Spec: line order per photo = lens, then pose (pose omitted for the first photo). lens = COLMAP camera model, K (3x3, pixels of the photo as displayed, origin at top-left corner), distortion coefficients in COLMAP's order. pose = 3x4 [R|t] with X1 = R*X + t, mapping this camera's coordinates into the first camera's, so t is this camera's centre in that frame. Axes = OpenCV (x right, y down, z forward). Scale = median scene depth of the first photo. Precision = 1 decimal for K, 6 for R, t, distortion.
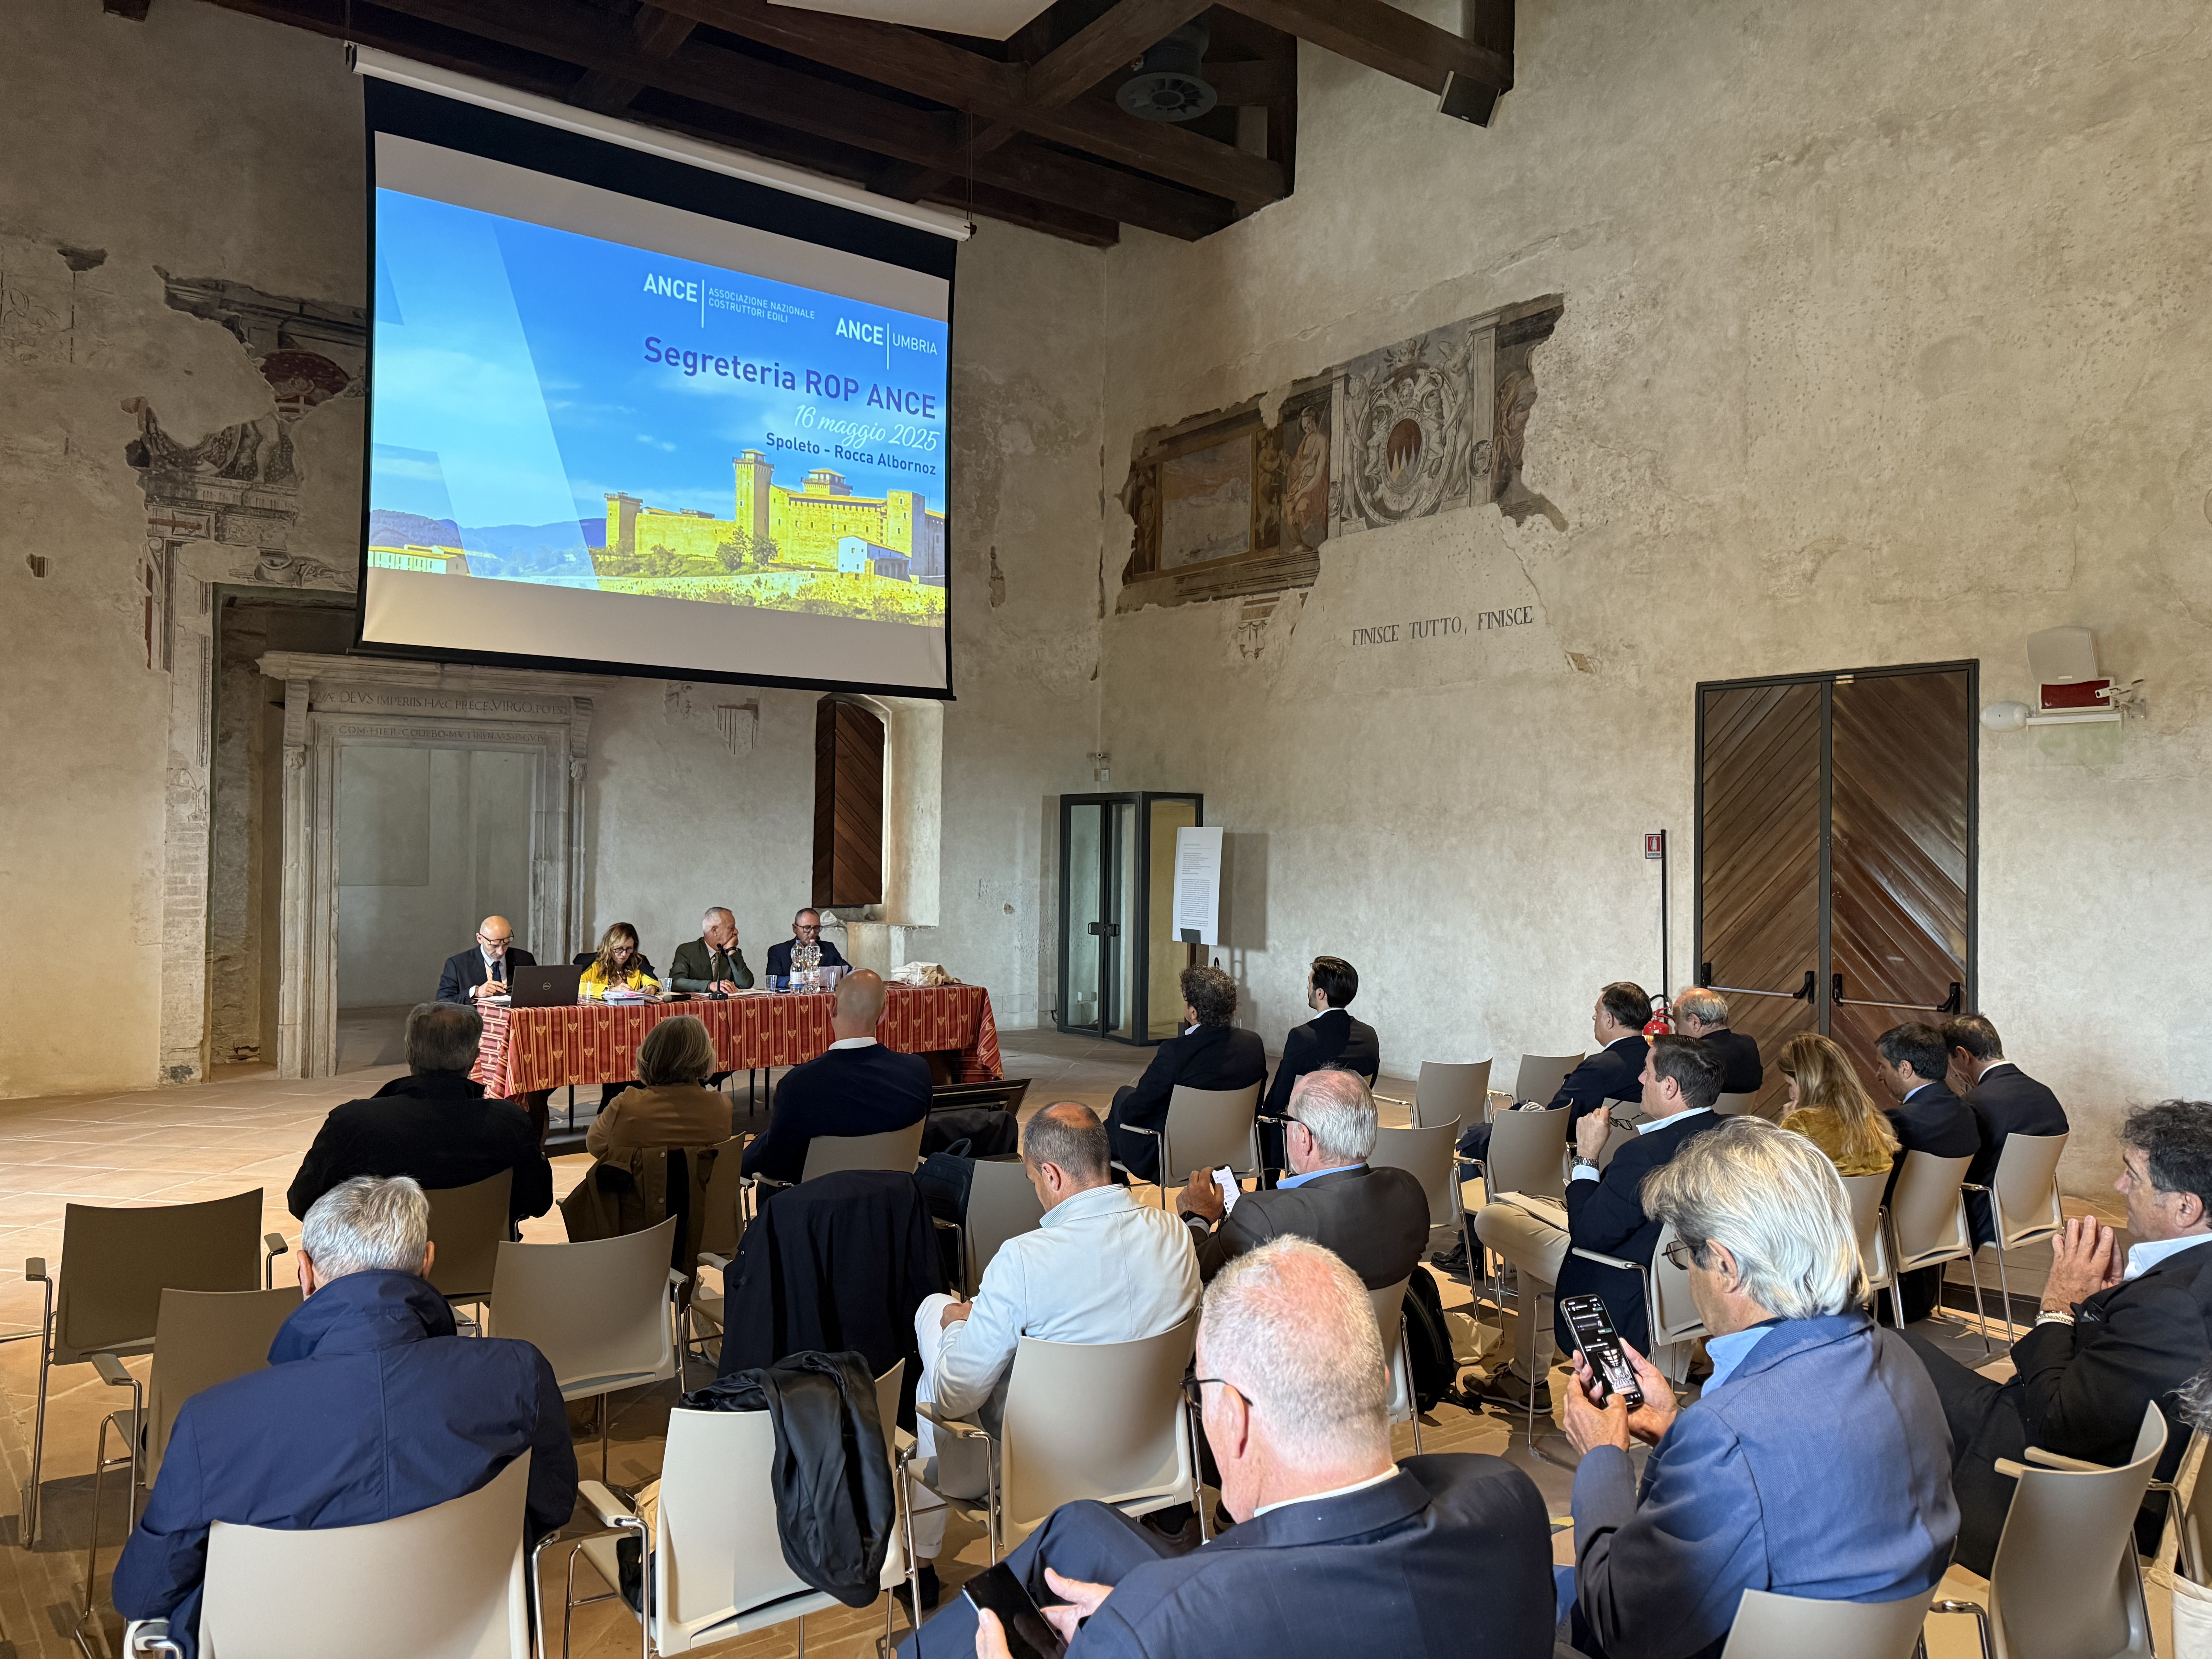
lens RADIAL K [[1550.4, 0, 1105.4], [0, 1550.4, 828.6], [0, 0, 1]] dist [0.003421, -0.000090]
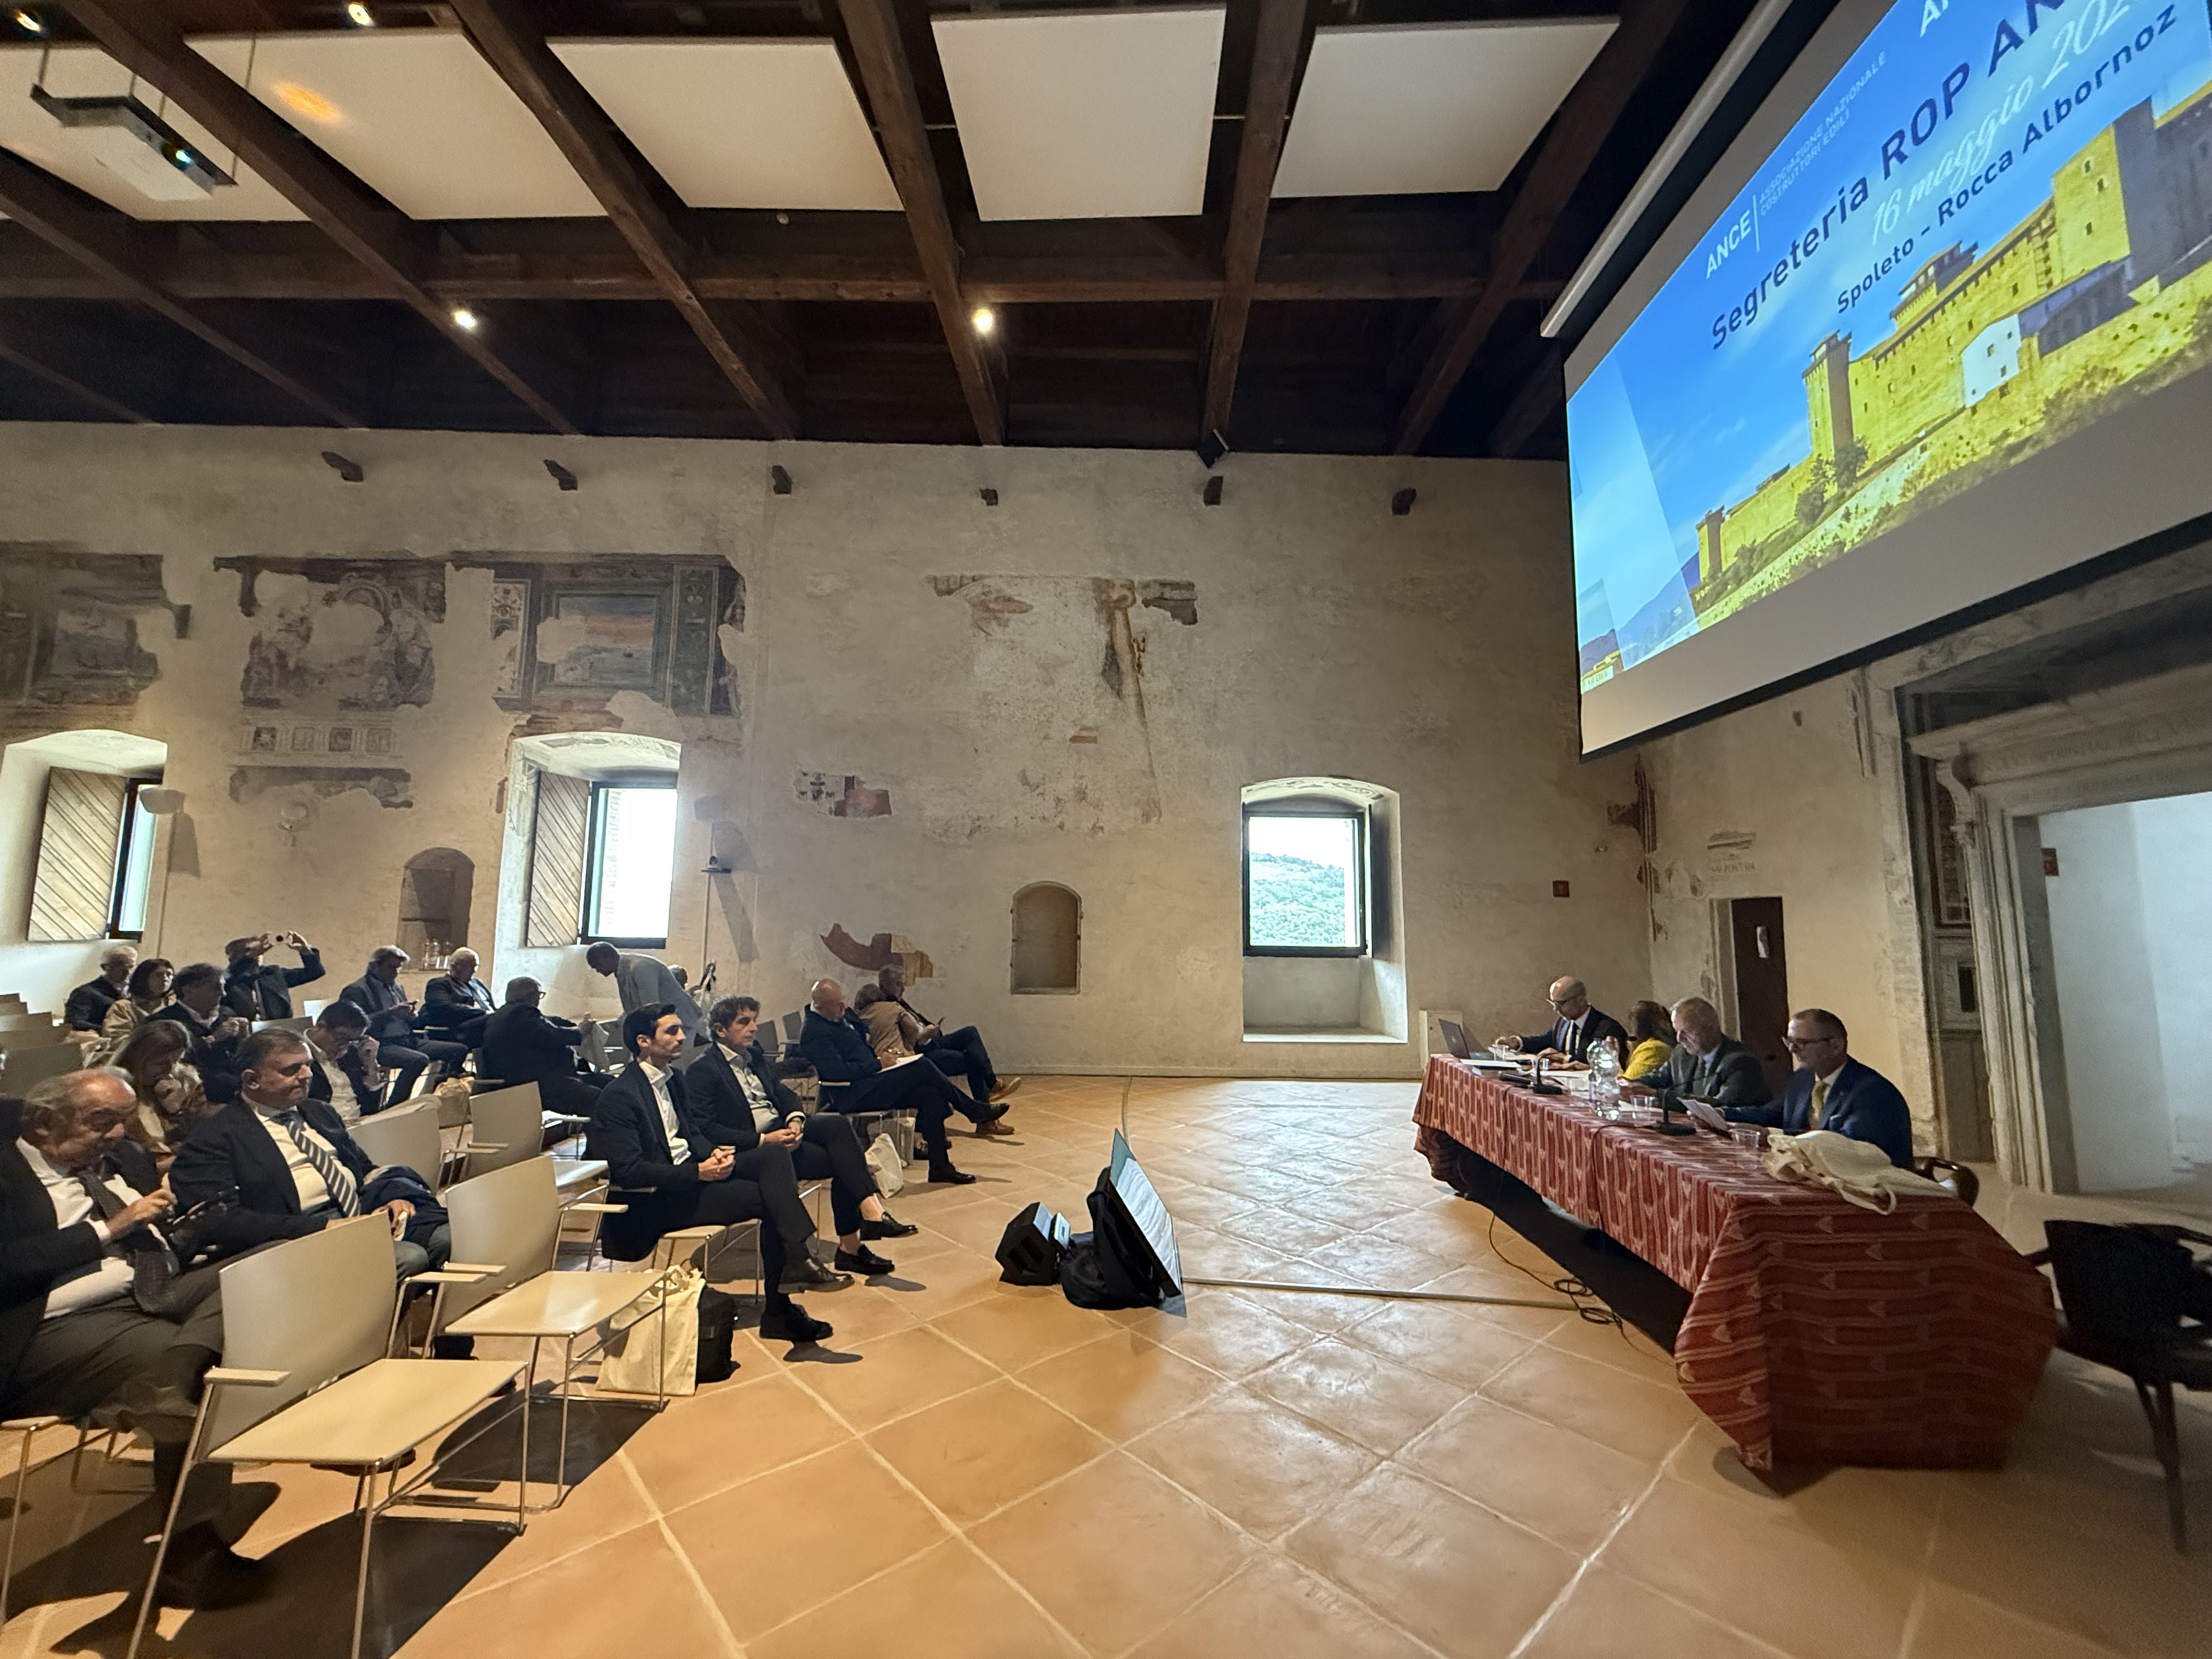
lens RADIAL K [[876.5, 0, 1116.6], [0, 876.5, 826.3], [0, 0, 1]] dist [-0.000614, 0.000063]
pose [[-0.622547, -0.106006, -0.775369, 0.250083], [-0.009655, 0.991748, -0.127837, 0.024900], [0.782523, -0.072098, -0.618434, 0.980385]]
